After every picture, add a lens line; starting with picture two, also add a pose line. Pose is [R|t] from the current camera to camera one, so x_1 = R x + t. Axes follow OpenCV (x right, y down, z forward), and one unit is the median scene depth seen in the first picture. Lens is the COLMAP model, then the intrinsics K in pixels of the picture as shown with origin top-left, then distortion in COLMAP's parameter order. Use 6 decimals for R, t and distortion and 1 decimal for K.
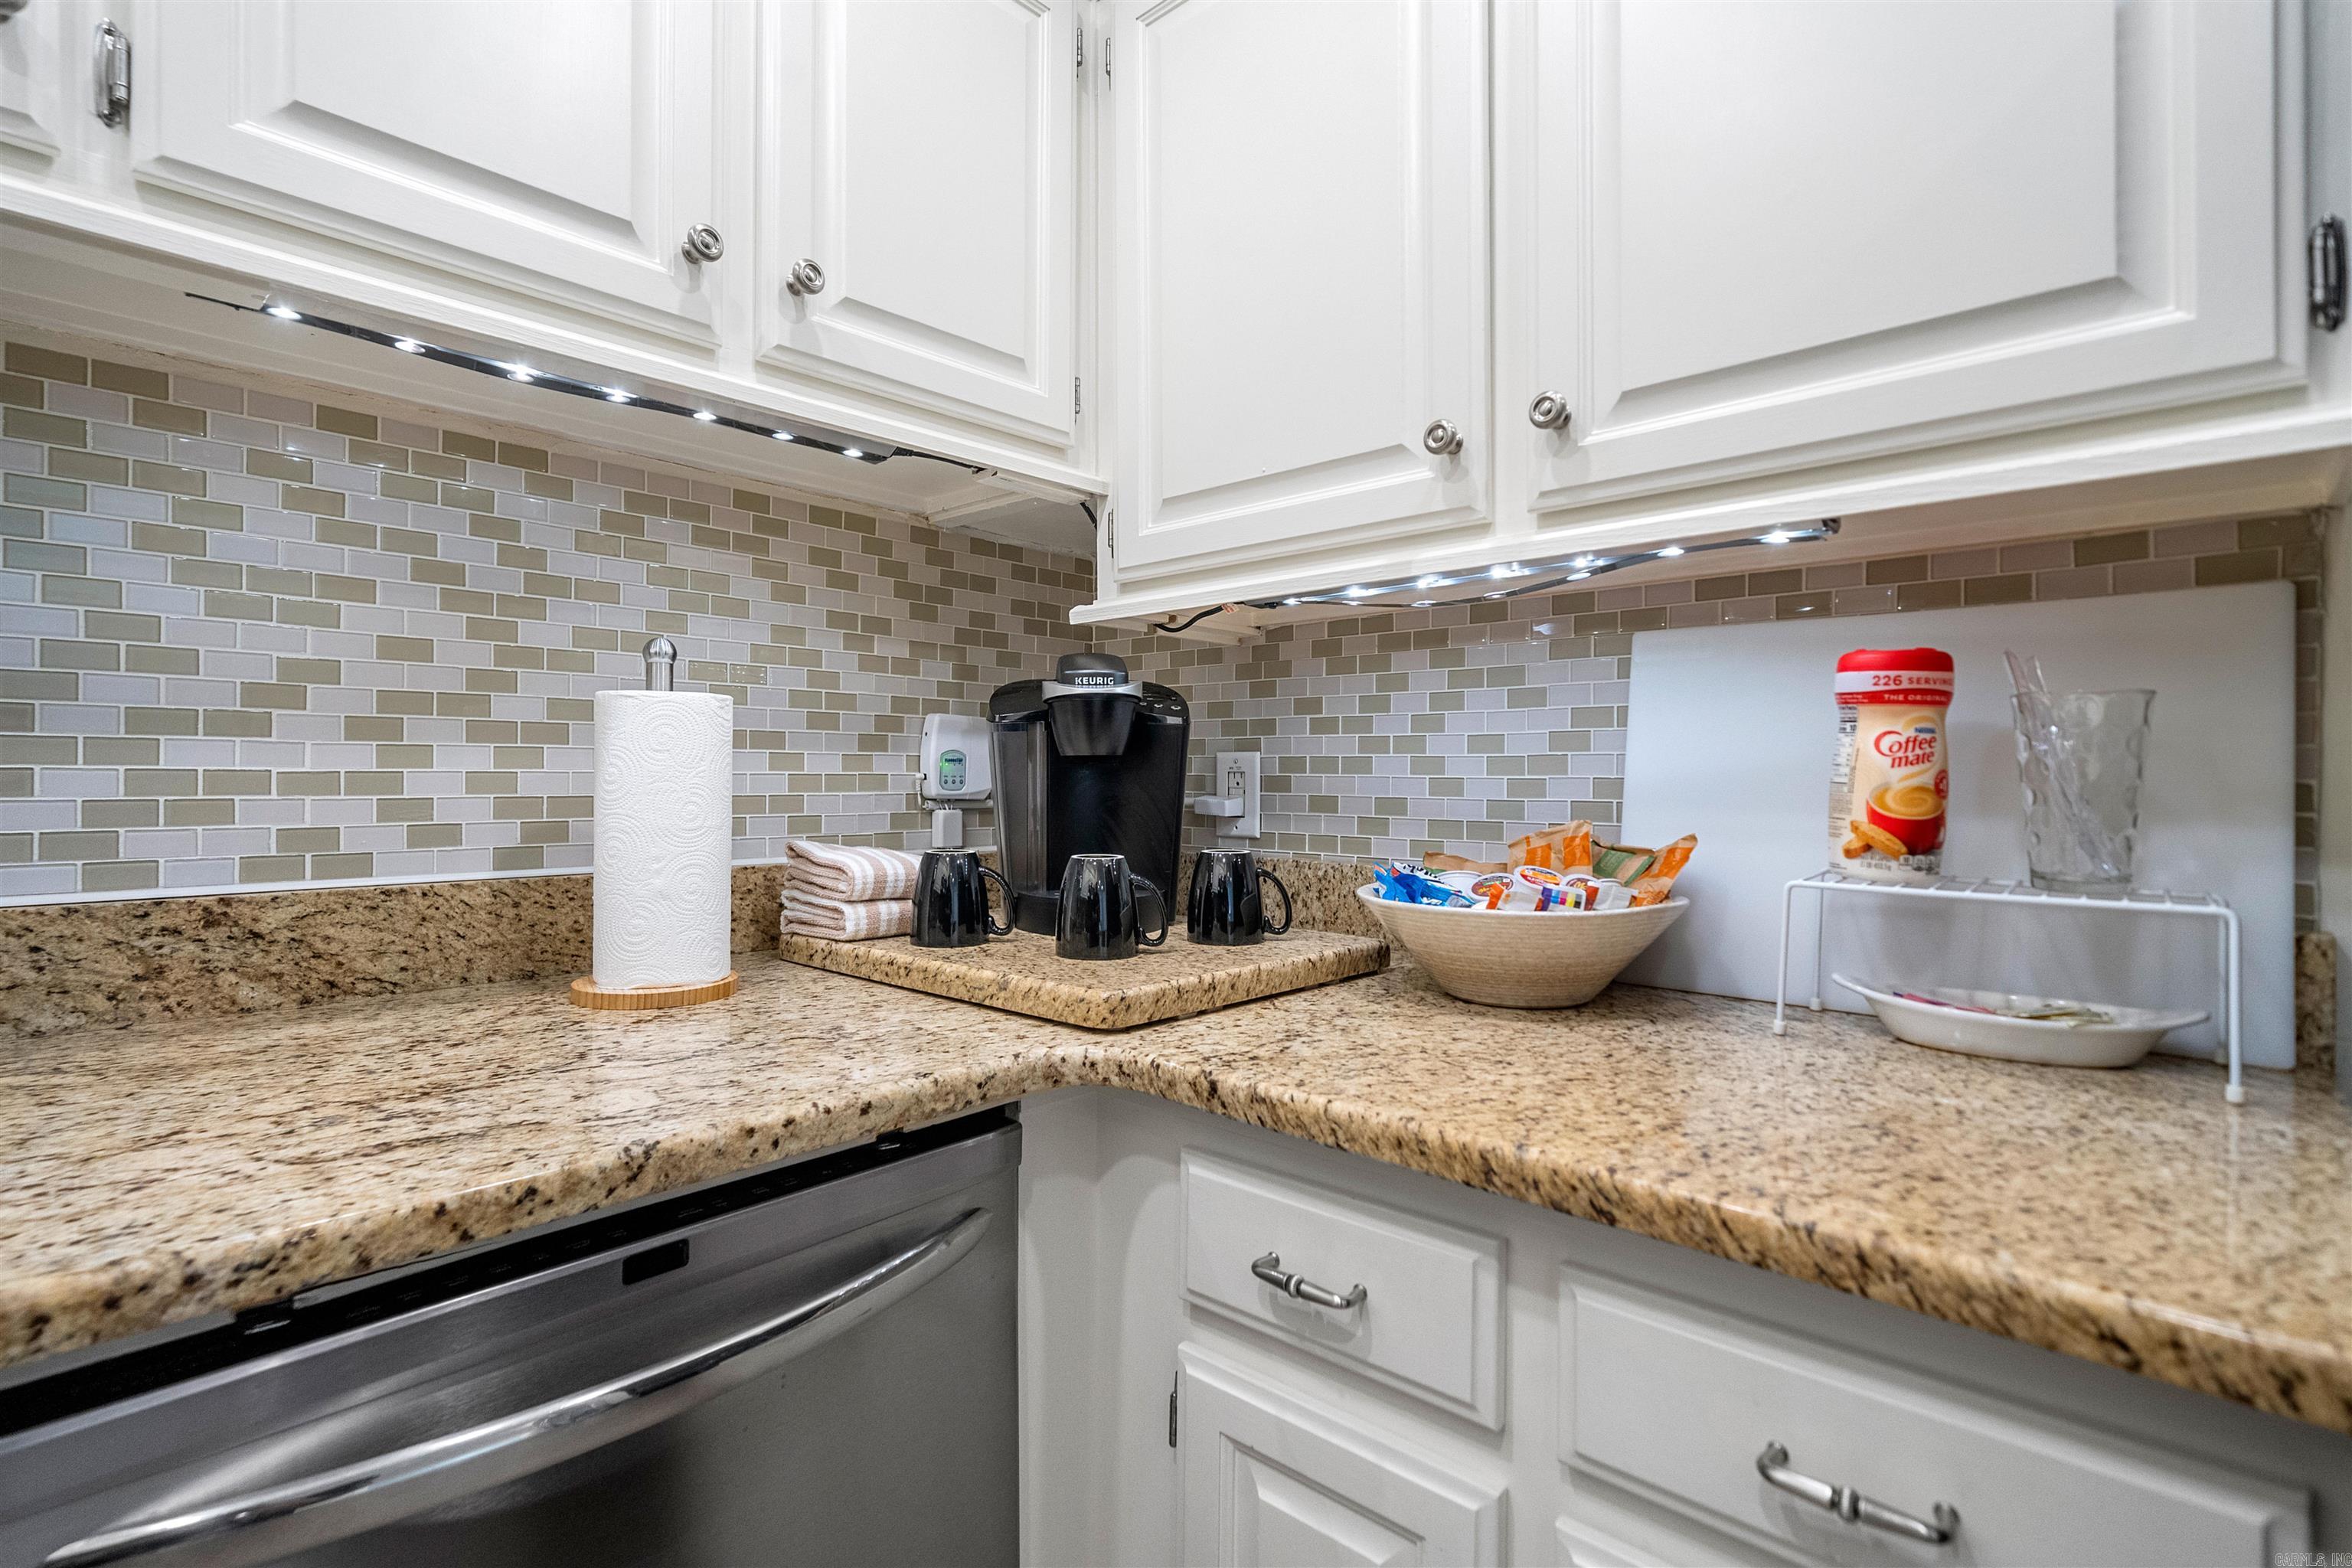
lens RADIAL K [[1111.3, 0, 1139.5], [0, 1111.3, 772.6], [0, 0, 1]] dist [0.003424, -0.000529]
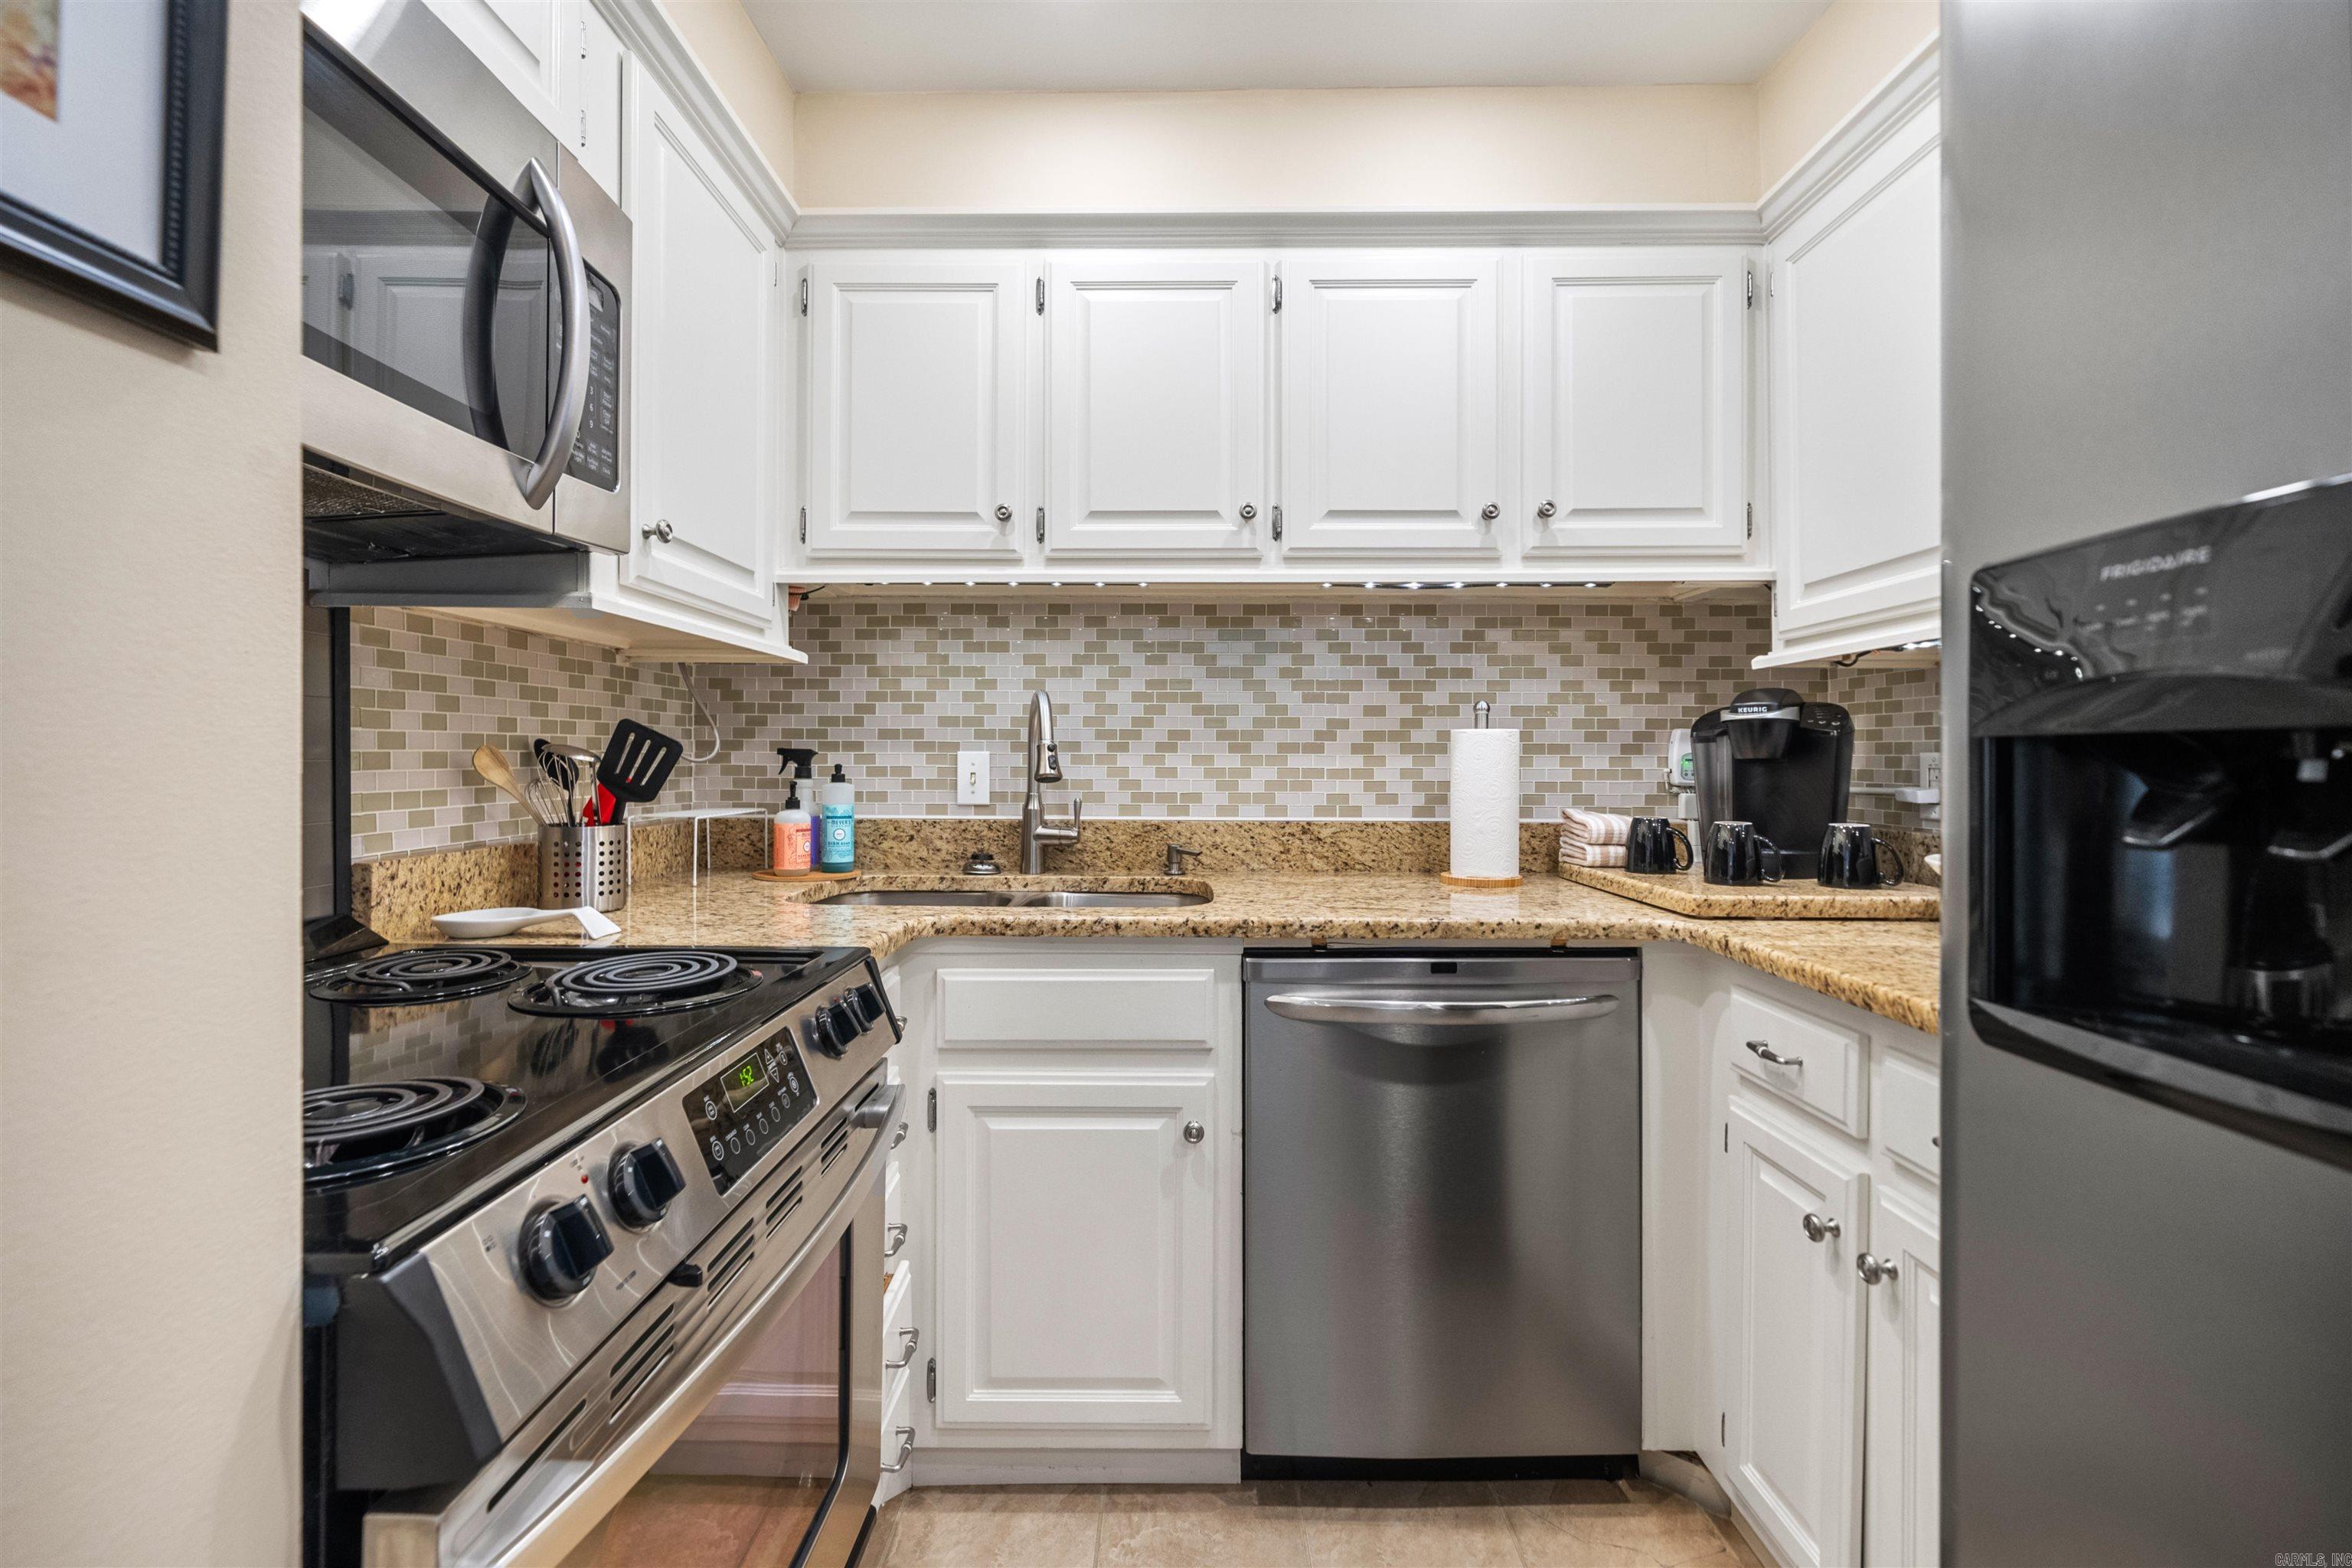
lens RADIAL K [[1013.7, 0, 1163.6], [0, 1013.7, 755.2], [0, 0, 1]] dist [0.000366, 0.000300]
pose [[0.676063, -0.005930, -0.736820, 0.514609], [0.003084, 0.999982, -0.005218, -0.018494], [0.736837, 0.001255, 0.676069, -0.630628]]
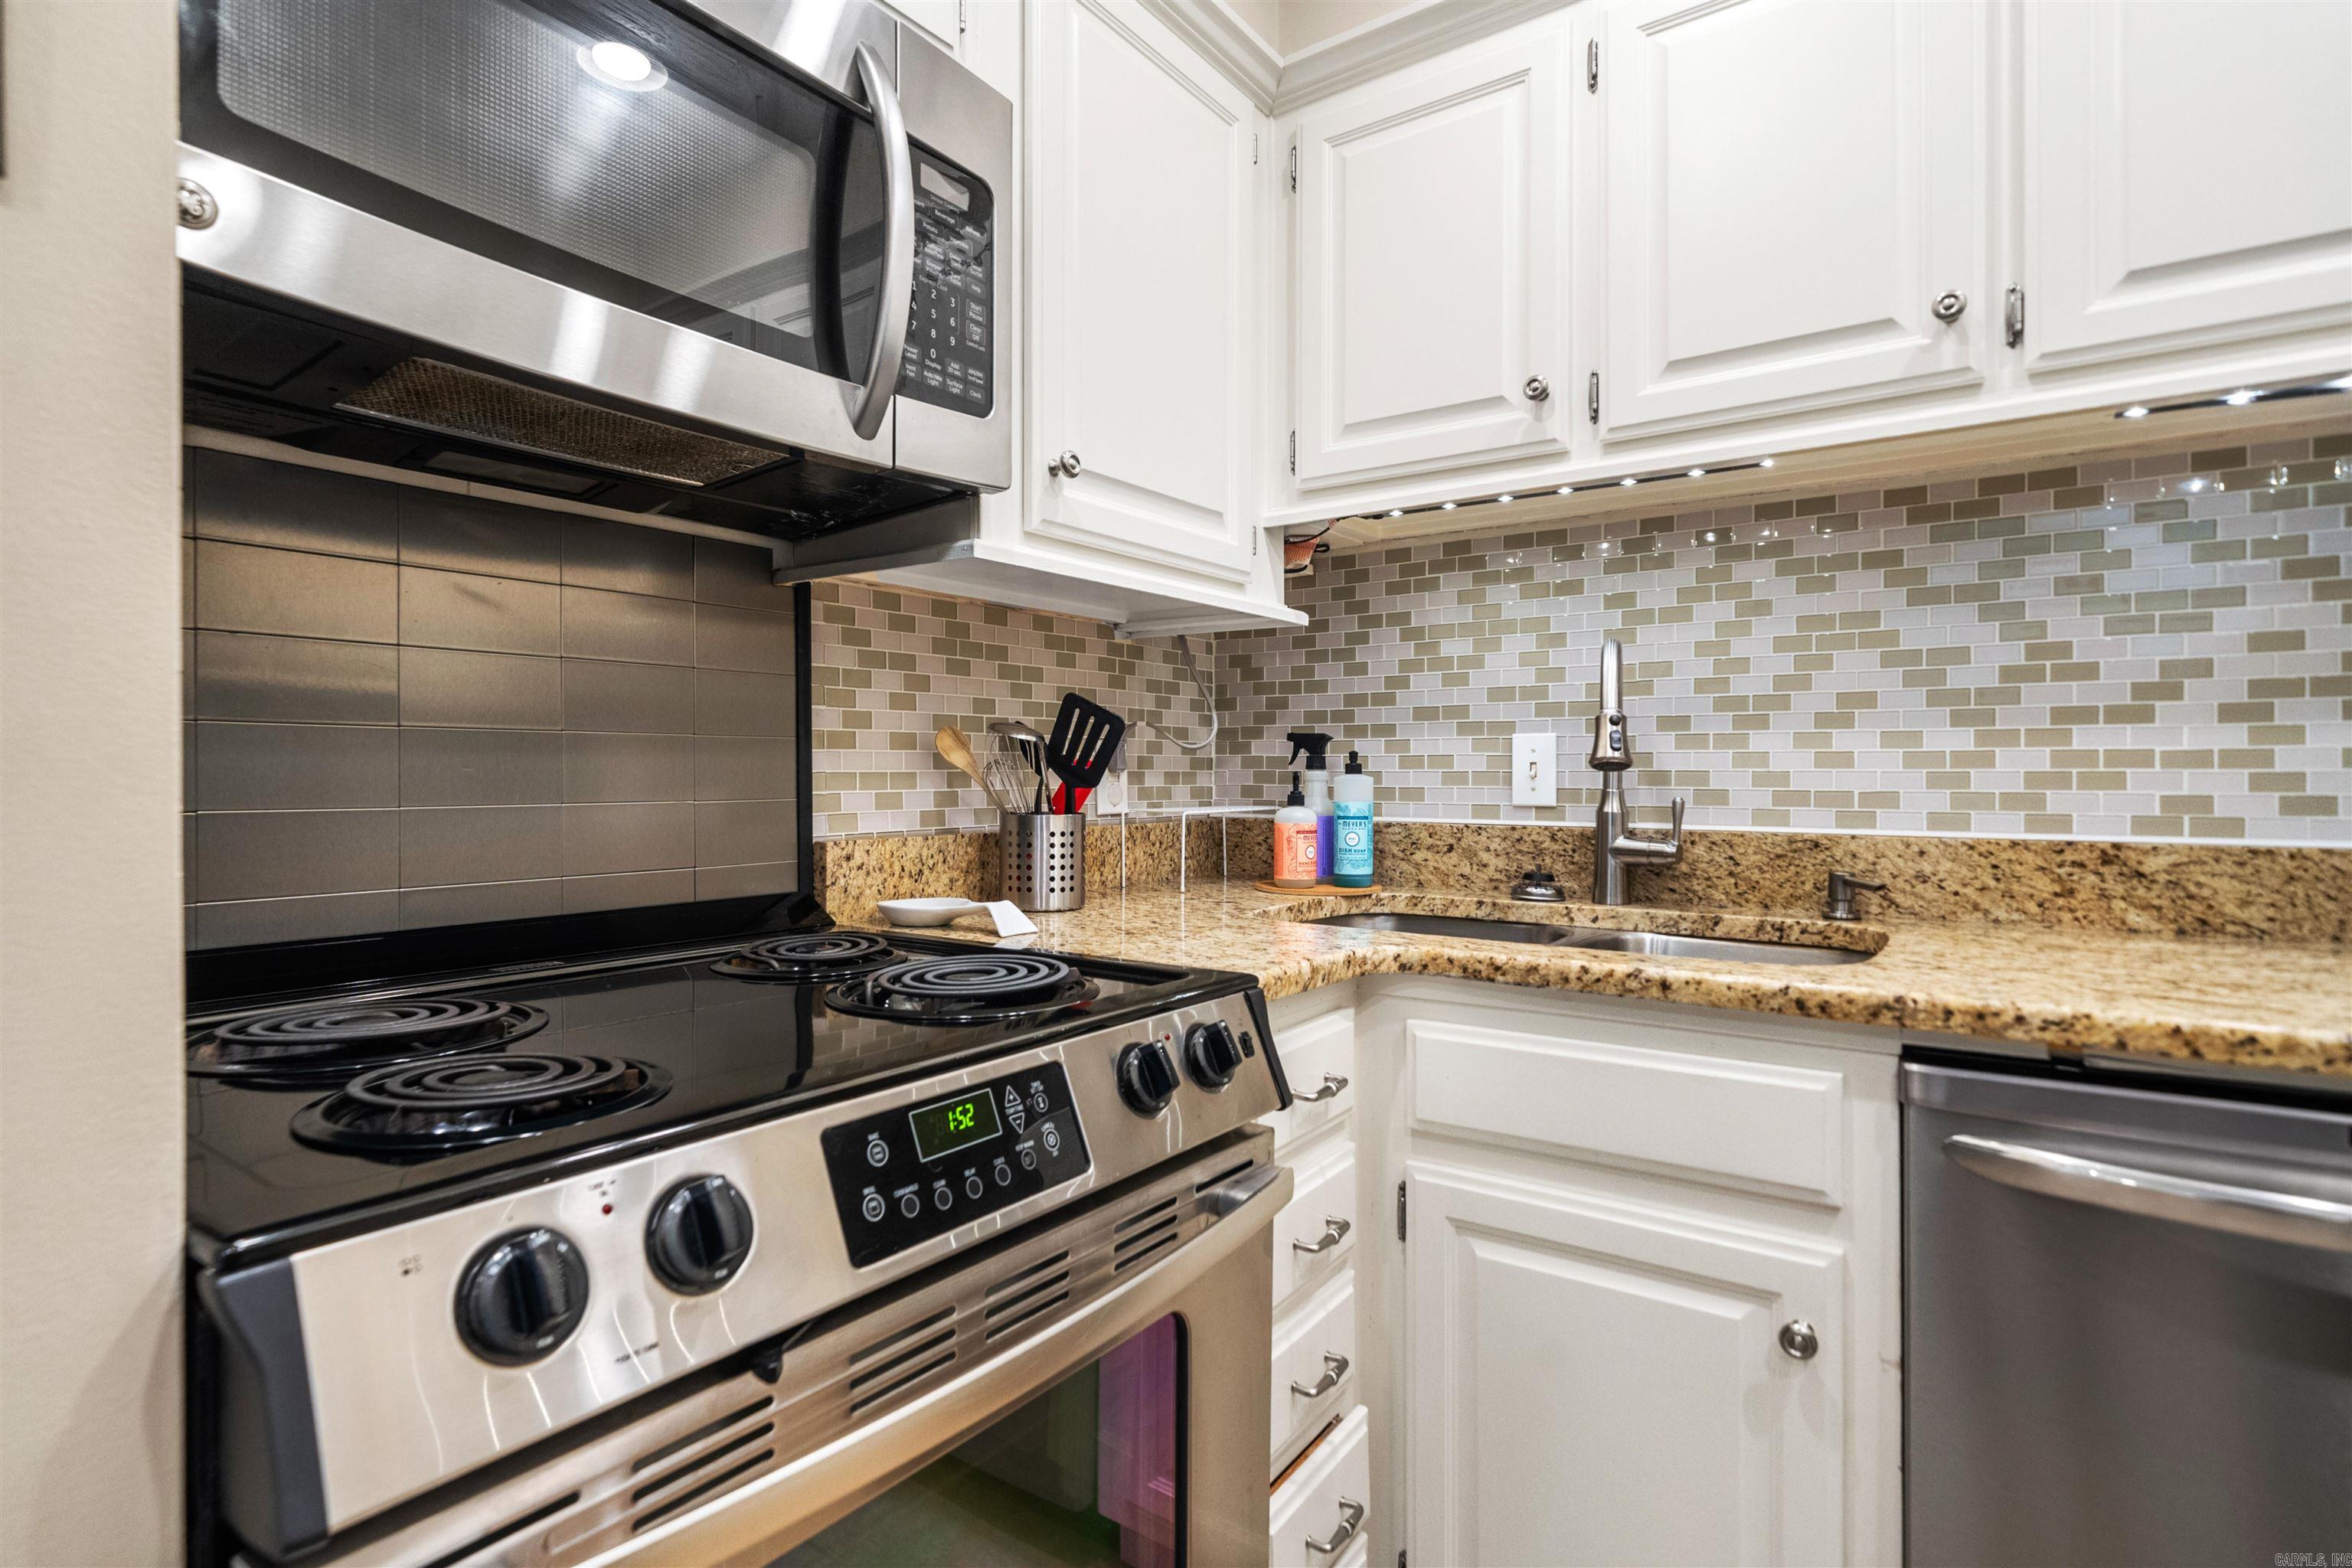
lens RADIAL K [[1187.2, 0, 1167.2], [0, 1187.2, 773.5], [0, 0, 1]] dist [-0.001079, 0.002024]
pose [[0.124565, -0.005697, -0.992195, 0.423024], [0.003453, 0.999980, -0.005308, 0.028214], [0.992205, -0.002765, 0.124582, -0.291768]]
